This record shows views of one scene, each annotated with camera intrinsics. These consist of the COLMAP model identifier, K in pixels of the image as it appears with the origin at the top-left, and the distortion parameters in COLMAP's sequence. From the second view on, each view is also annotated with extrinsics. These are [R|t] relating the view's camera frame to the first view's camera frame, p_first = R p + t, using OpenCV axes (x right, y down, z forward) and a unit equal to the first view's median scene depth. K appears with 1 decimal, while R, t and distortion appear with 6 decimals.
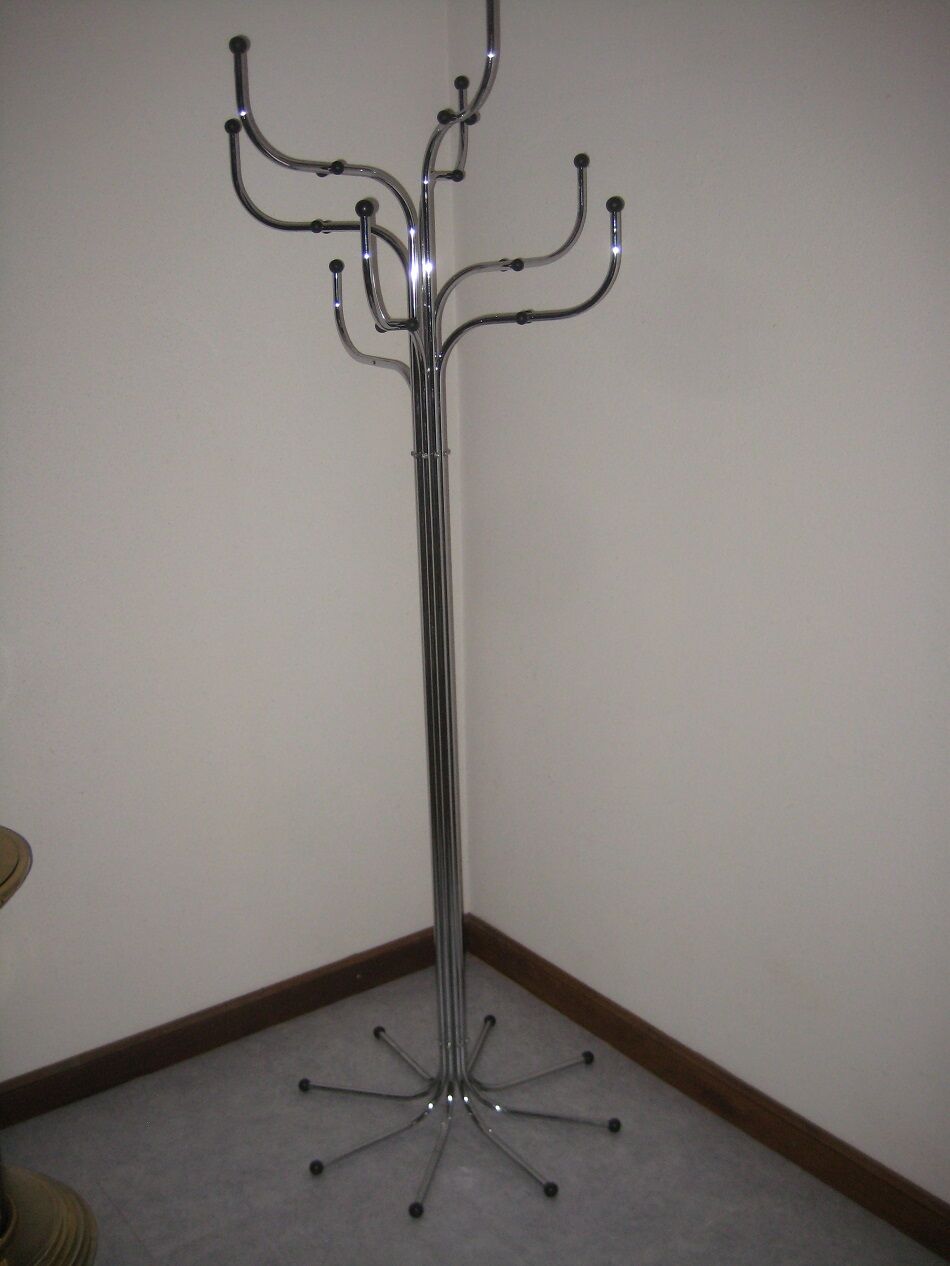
lens RADIAL K [[1285.7, 0, 476.7], [0, 1285.7, 634.5], [0, 0, 1]] dist [-0.084511, 0.000000]
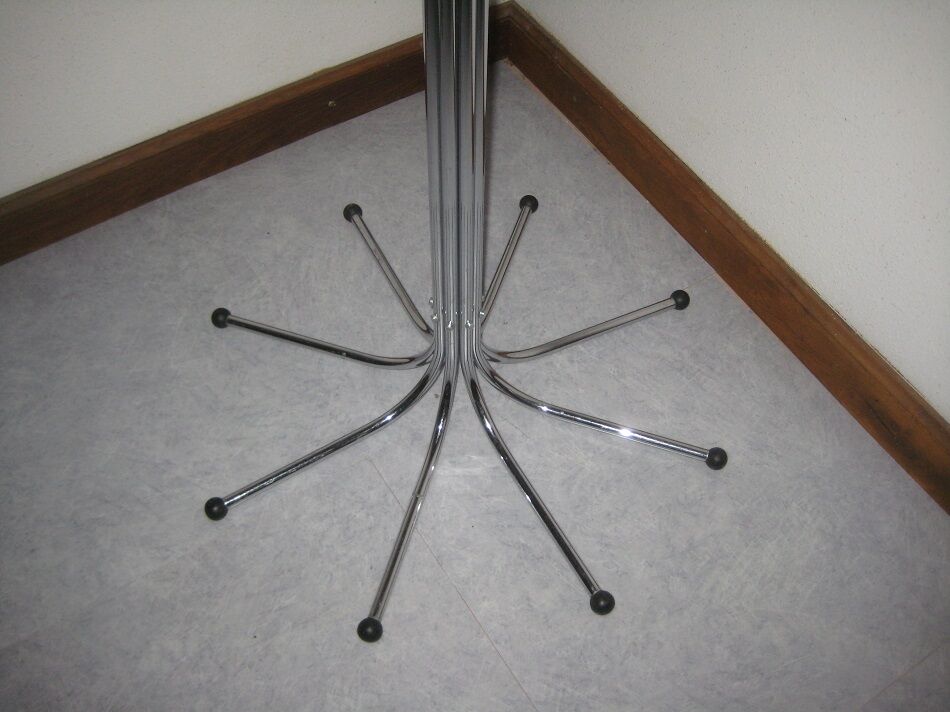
lens RADIAL K [[964.8, 0, 472.3], [0, 964.8, 354.9], [0, 0, 1]] dist [-0.084511, 0.000000]
pose [[0.996159, 0.086160, -0.015637, -0.003877], [-0.056041, 0.764476, 0.642212, 0.057996], [0.067287, -0.638869, 0.766367, 0.615771]]
